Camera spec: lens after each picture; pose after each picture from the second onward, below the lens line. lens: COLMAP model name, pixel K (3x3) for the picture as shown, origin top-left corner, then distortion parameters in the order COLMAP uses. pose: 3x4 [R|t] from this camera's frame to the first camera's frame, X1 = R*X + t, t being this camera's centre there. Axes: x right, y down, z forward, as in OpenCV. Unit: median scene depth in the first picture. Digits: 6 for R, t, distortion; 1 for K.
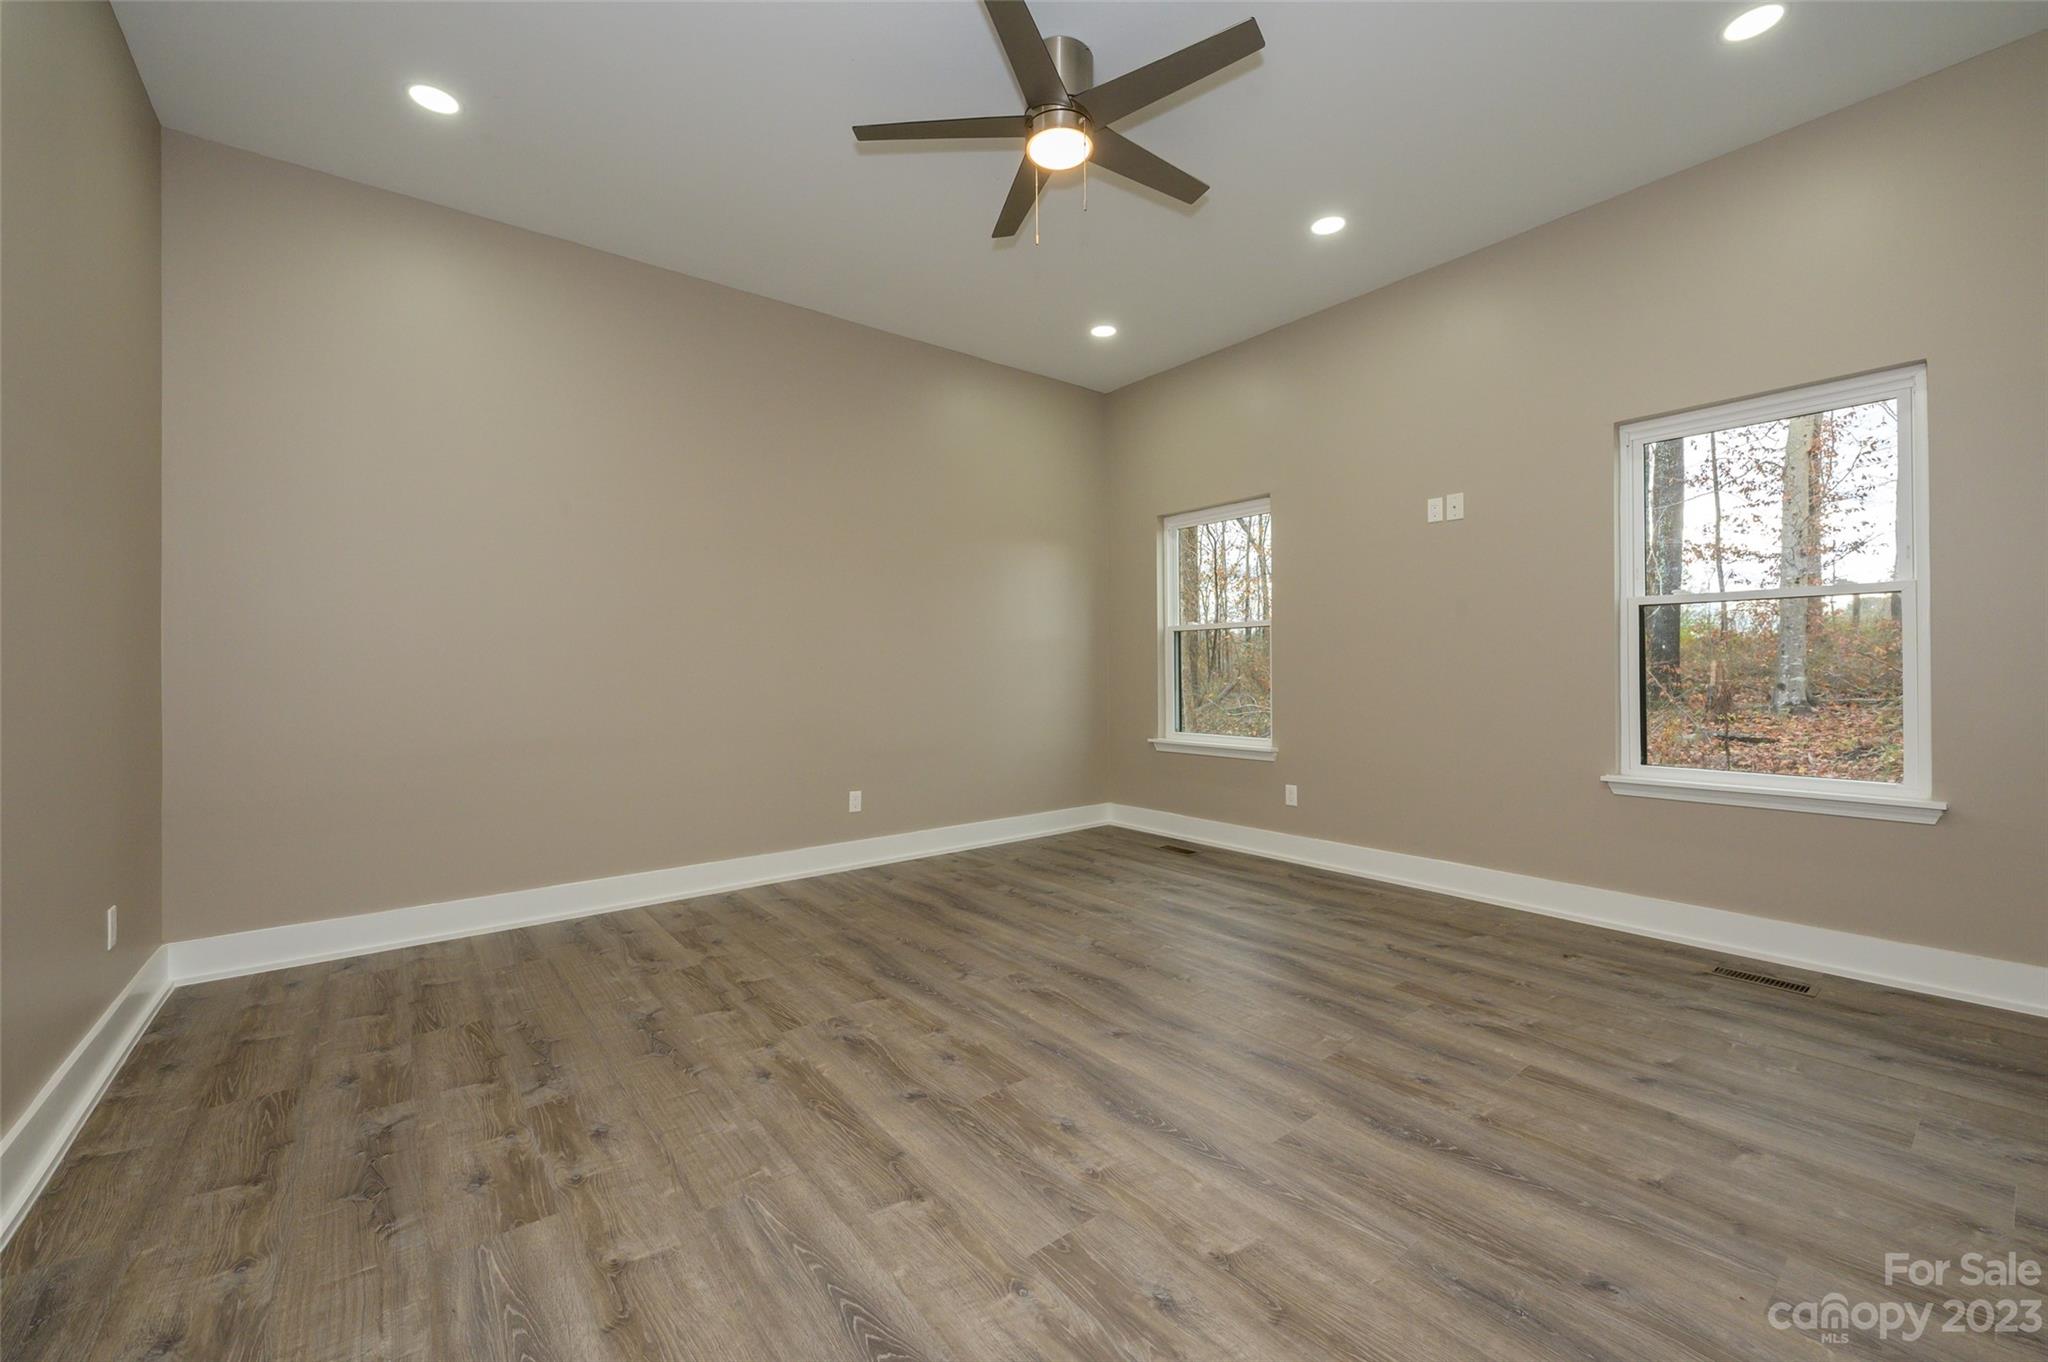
lens RADIAL K [[810.4, 0, 1025.5], [0, 810.4, 673.1], [0, 0, 1]] dist [0.001595, -0.001077]
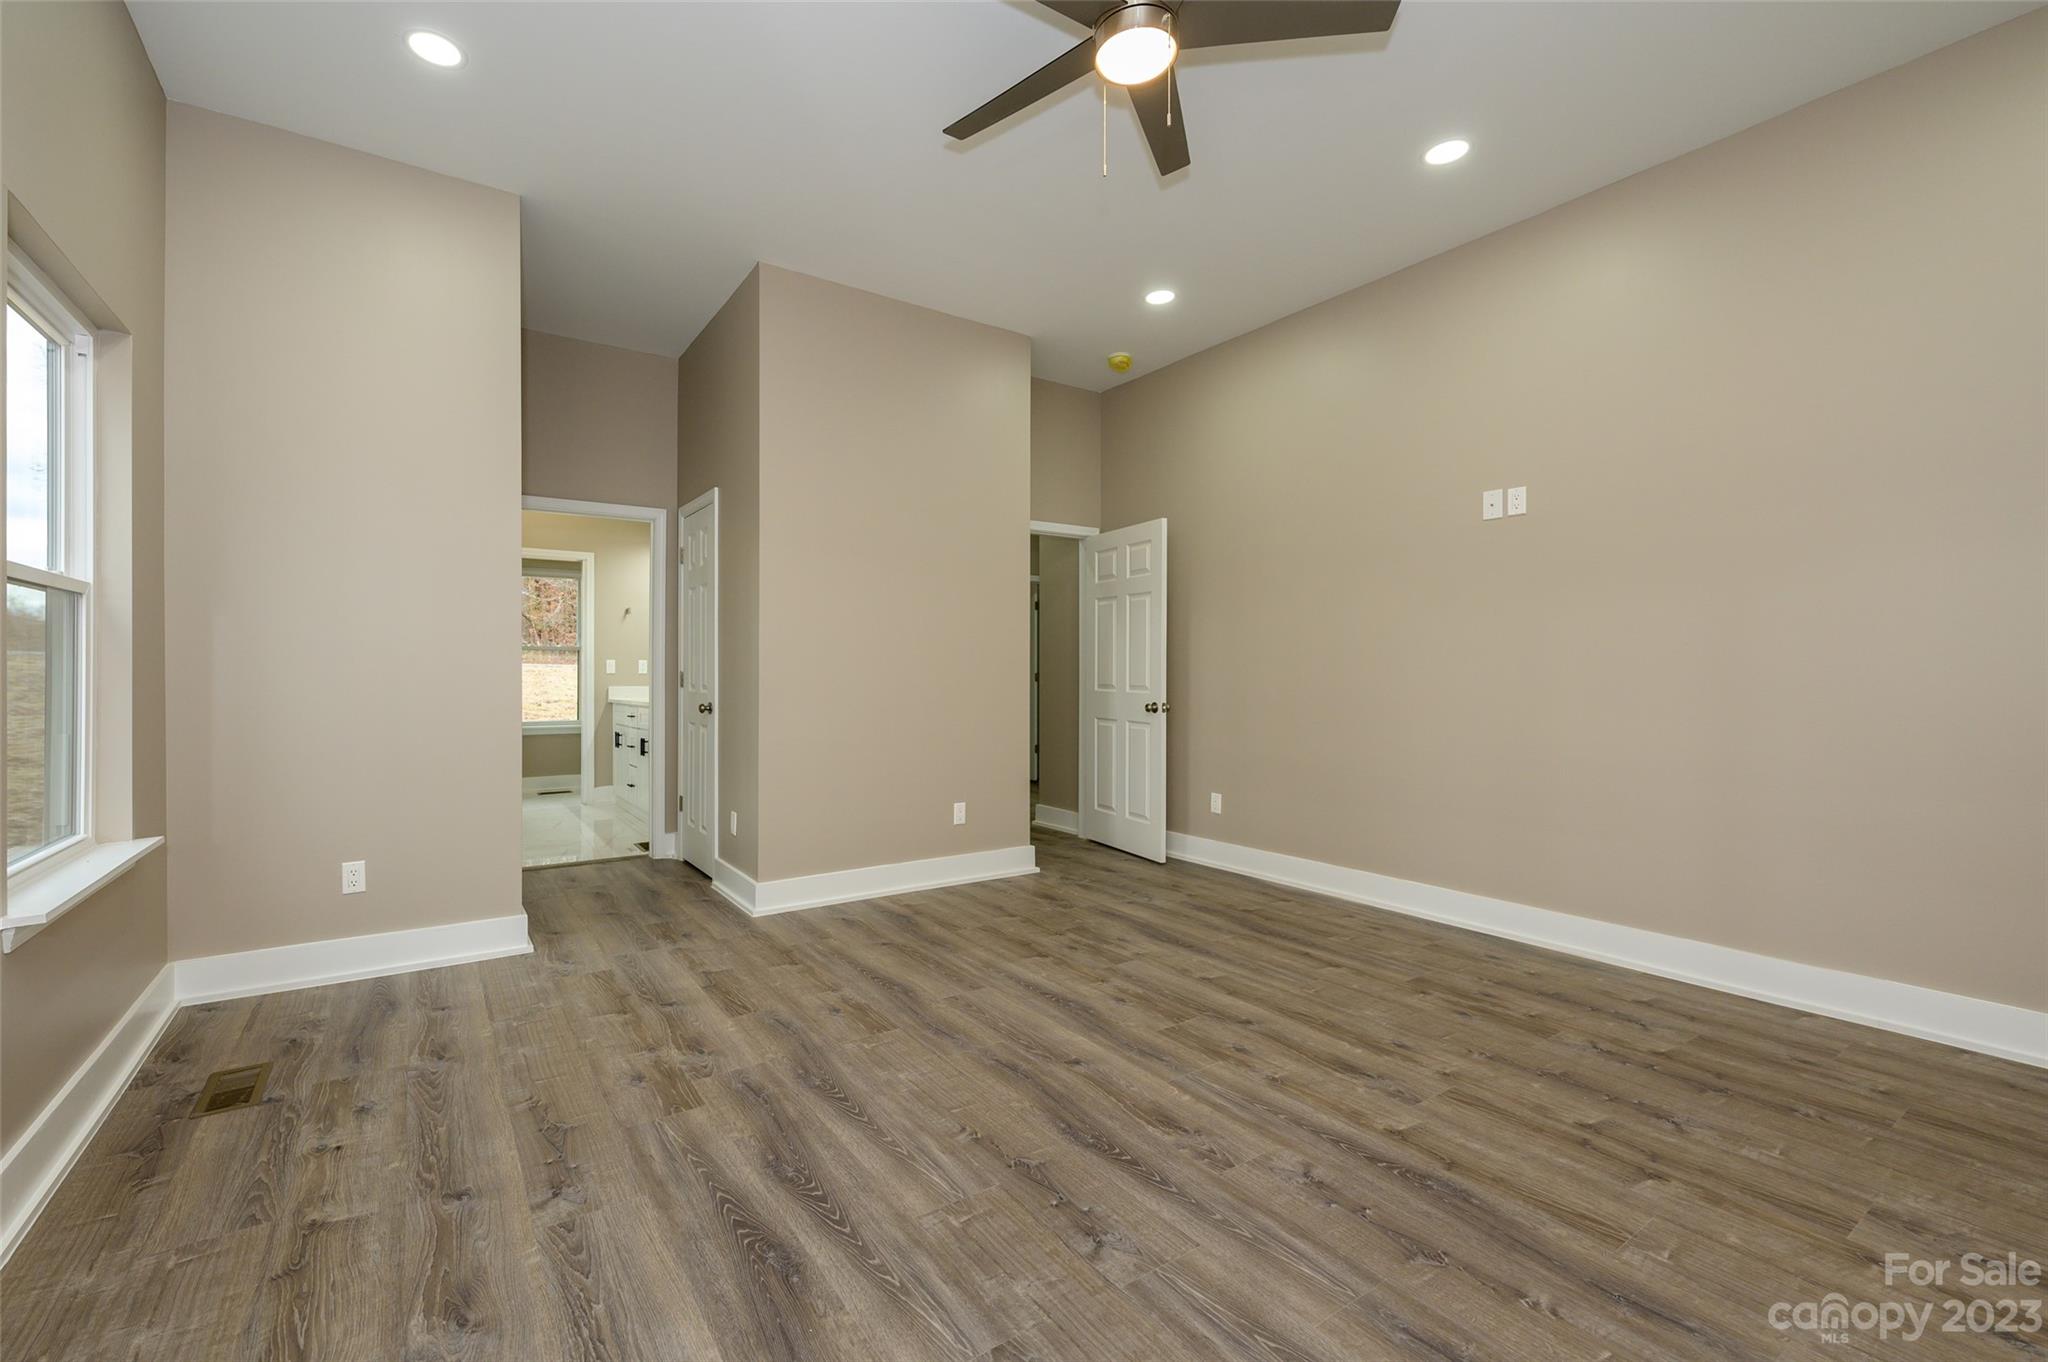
lens RADIAL K [[810.4, 0, 1022.7], [0, 810.4, 672.8], [0, 0, 1]] dist [0.001595, -0.001077]
pose [[-0.999705, 0.006618, 0.023389, 0.153025], [0.006692, 0.999973, 0.003084, -0.016265], [-0.023368, 0.003240, -0.999722, 1.975578]]
